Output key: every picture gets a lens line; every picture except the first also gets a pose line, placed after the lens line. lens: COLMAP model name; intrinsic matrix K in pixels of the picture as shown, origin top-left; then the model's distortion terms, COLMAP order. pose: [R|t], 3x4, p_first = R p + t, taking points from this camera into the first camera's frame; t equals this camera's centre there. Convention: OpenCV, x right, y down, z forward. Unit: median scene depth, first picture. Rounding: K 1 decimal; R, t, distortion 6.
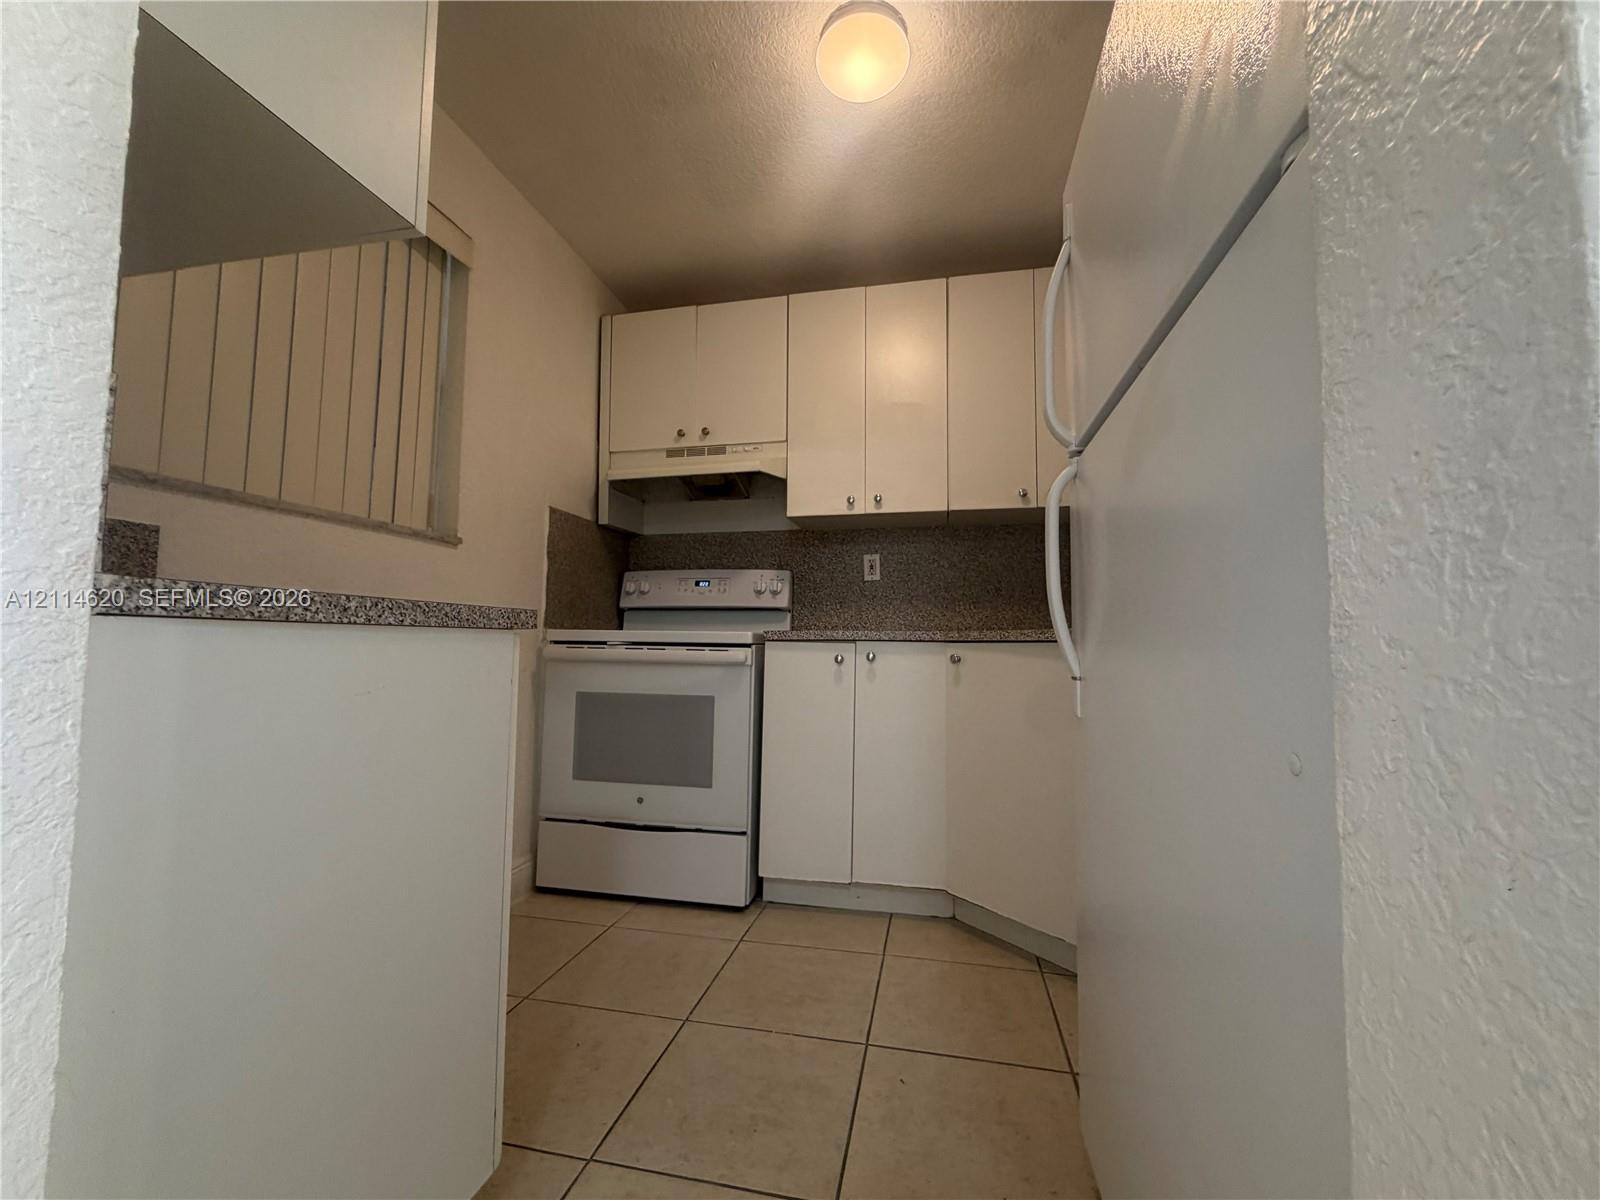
lens RADIAL K [[643.9, 0, 797.7], [0, 643.9, 598.4], [0, 0, 1]] dist [0.001910, 0.000016]
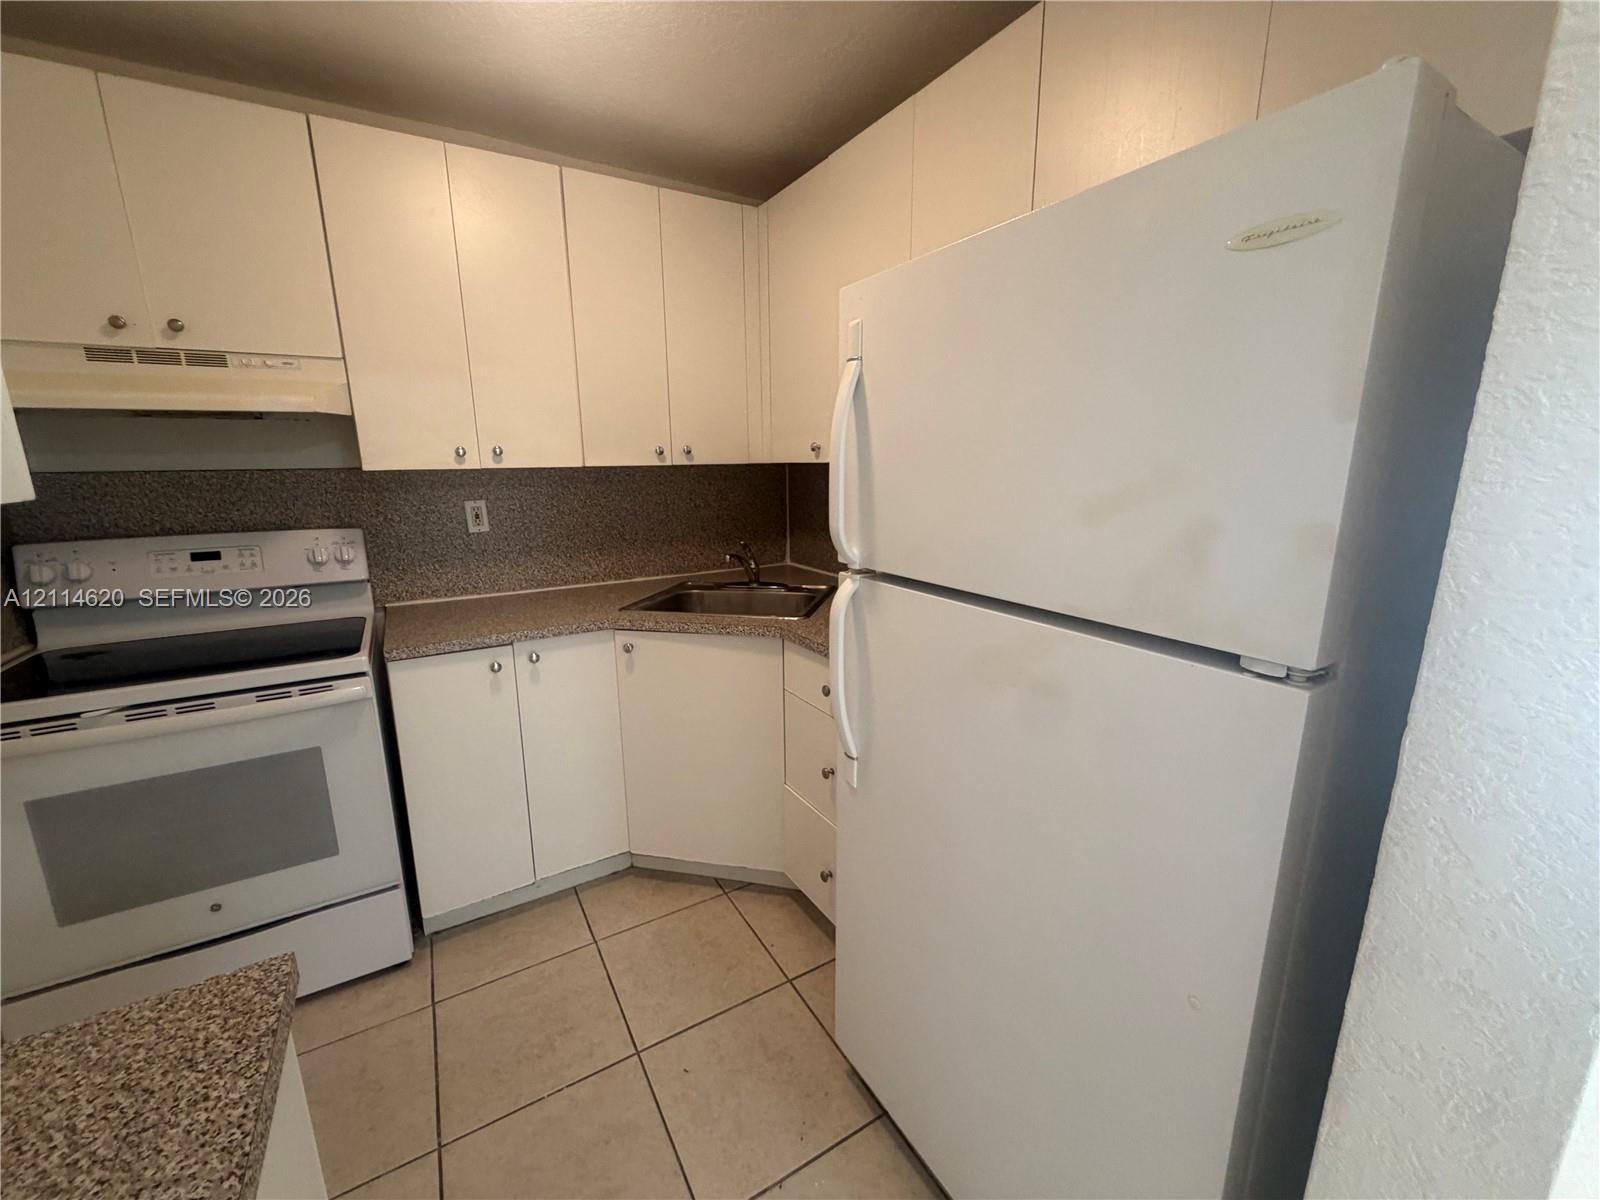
lens RADIAL K [[643.9, 0, 794.7], [0, 643.9, 601.5], [0, 0, 1]] dist [0.001910, 0.000016]
pose [[0.735271, -0.164765, 0.657442, -0.166682], [-0.031153, 0.960761, 0.275623, -0.206734], [-0.677057, -0.223138, 0.701286, 0.122569]]
